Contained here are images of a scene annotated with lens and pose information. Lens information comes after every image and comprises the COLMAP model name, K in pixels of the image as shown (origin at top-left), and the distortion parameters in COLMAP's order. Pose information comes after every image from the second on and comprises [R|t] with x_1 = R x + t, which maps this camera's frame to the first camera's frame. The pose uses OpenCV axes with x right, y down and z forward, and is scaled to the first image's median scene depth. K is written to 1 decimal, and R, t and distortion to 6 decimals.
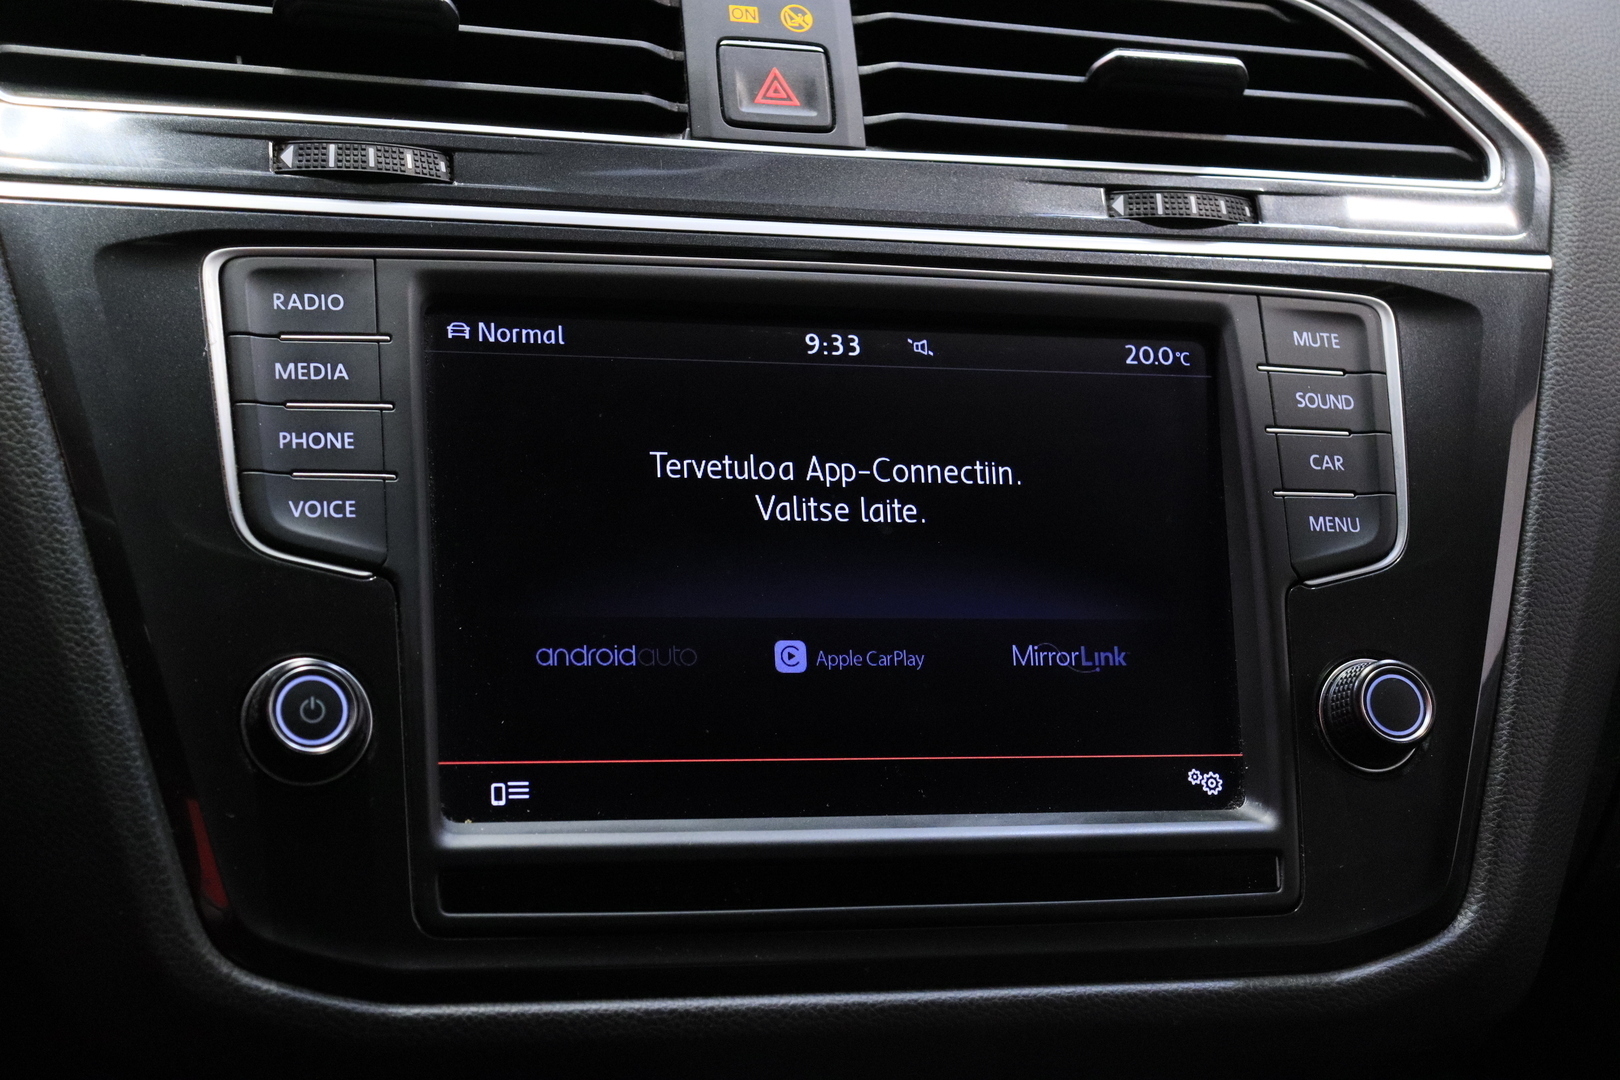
lens RADIAL K [[2511.9, 0, 796.7], [0, 2511.9, 554.8], [0, 0, 1]] dist [0.081390, 0.000000]
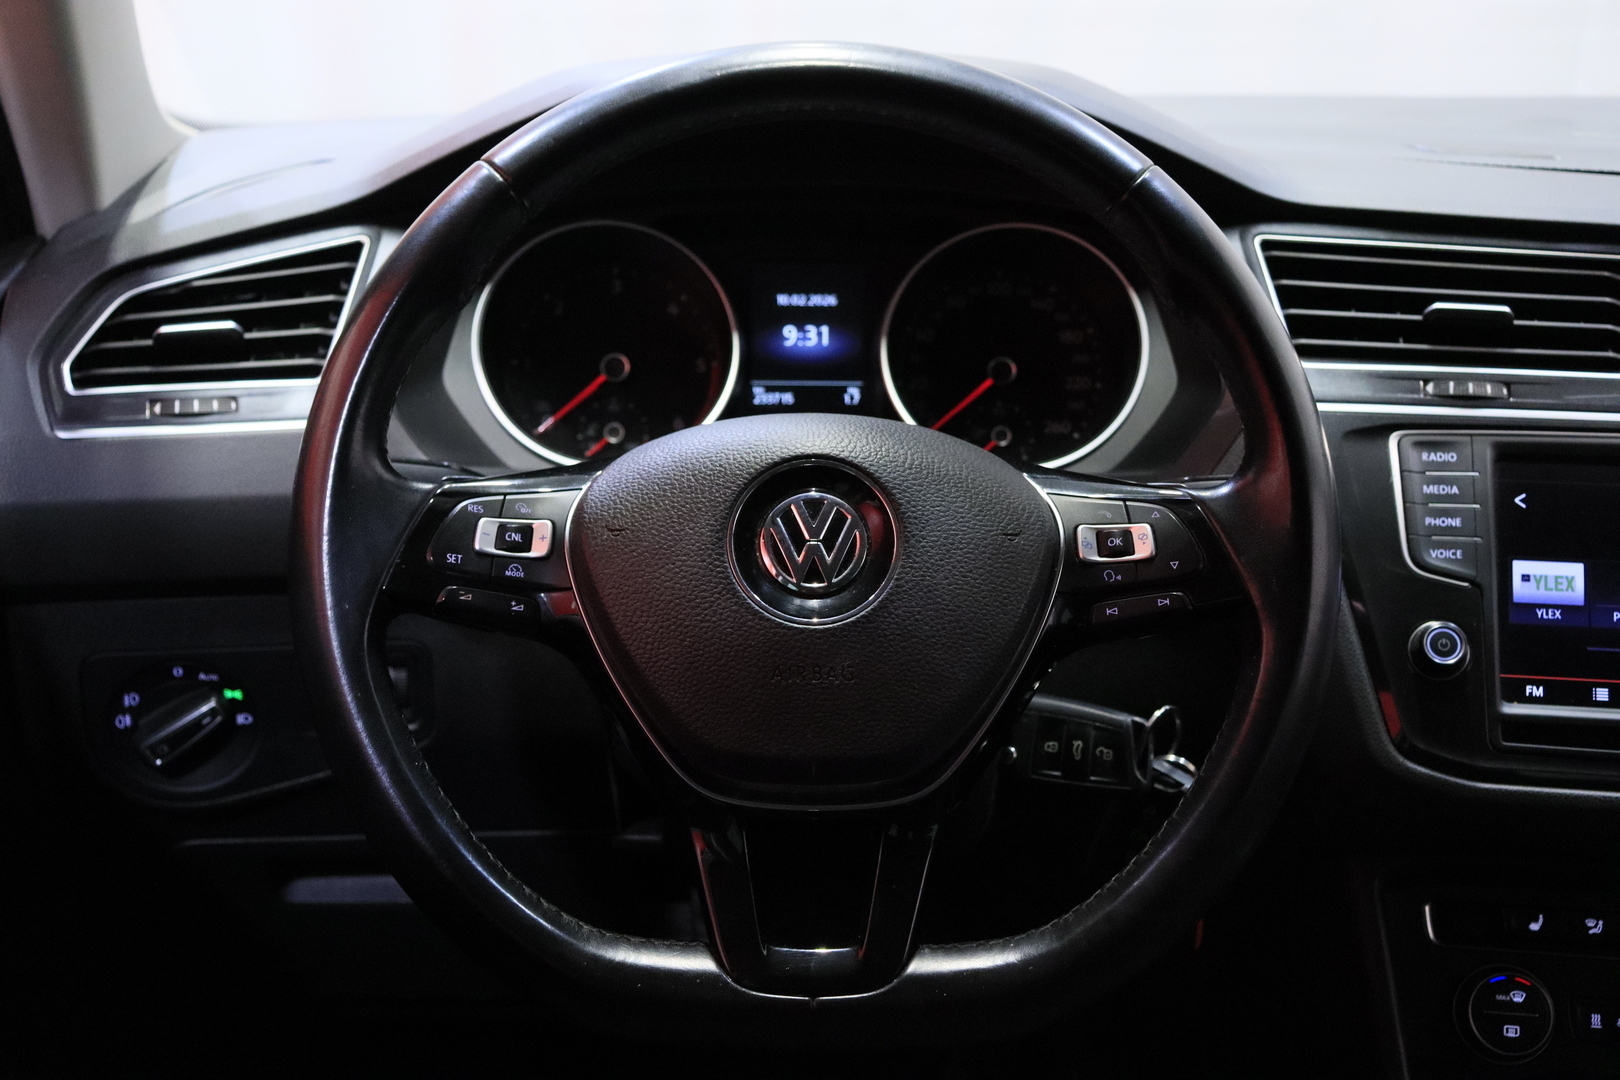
lens RADIAL K [[2349.0, 0, 787.8], [0, 2349.0, 539.1], [0, 0, 1]] dist [0.085613, 0.000000]
pose [[0.936068, 0.024408, -0.350971, -0.006030], [-0.037270, 0.998857, -0.029937, 0.047565], [0.349839, 0.041104, 0.935908, -1.017877]]
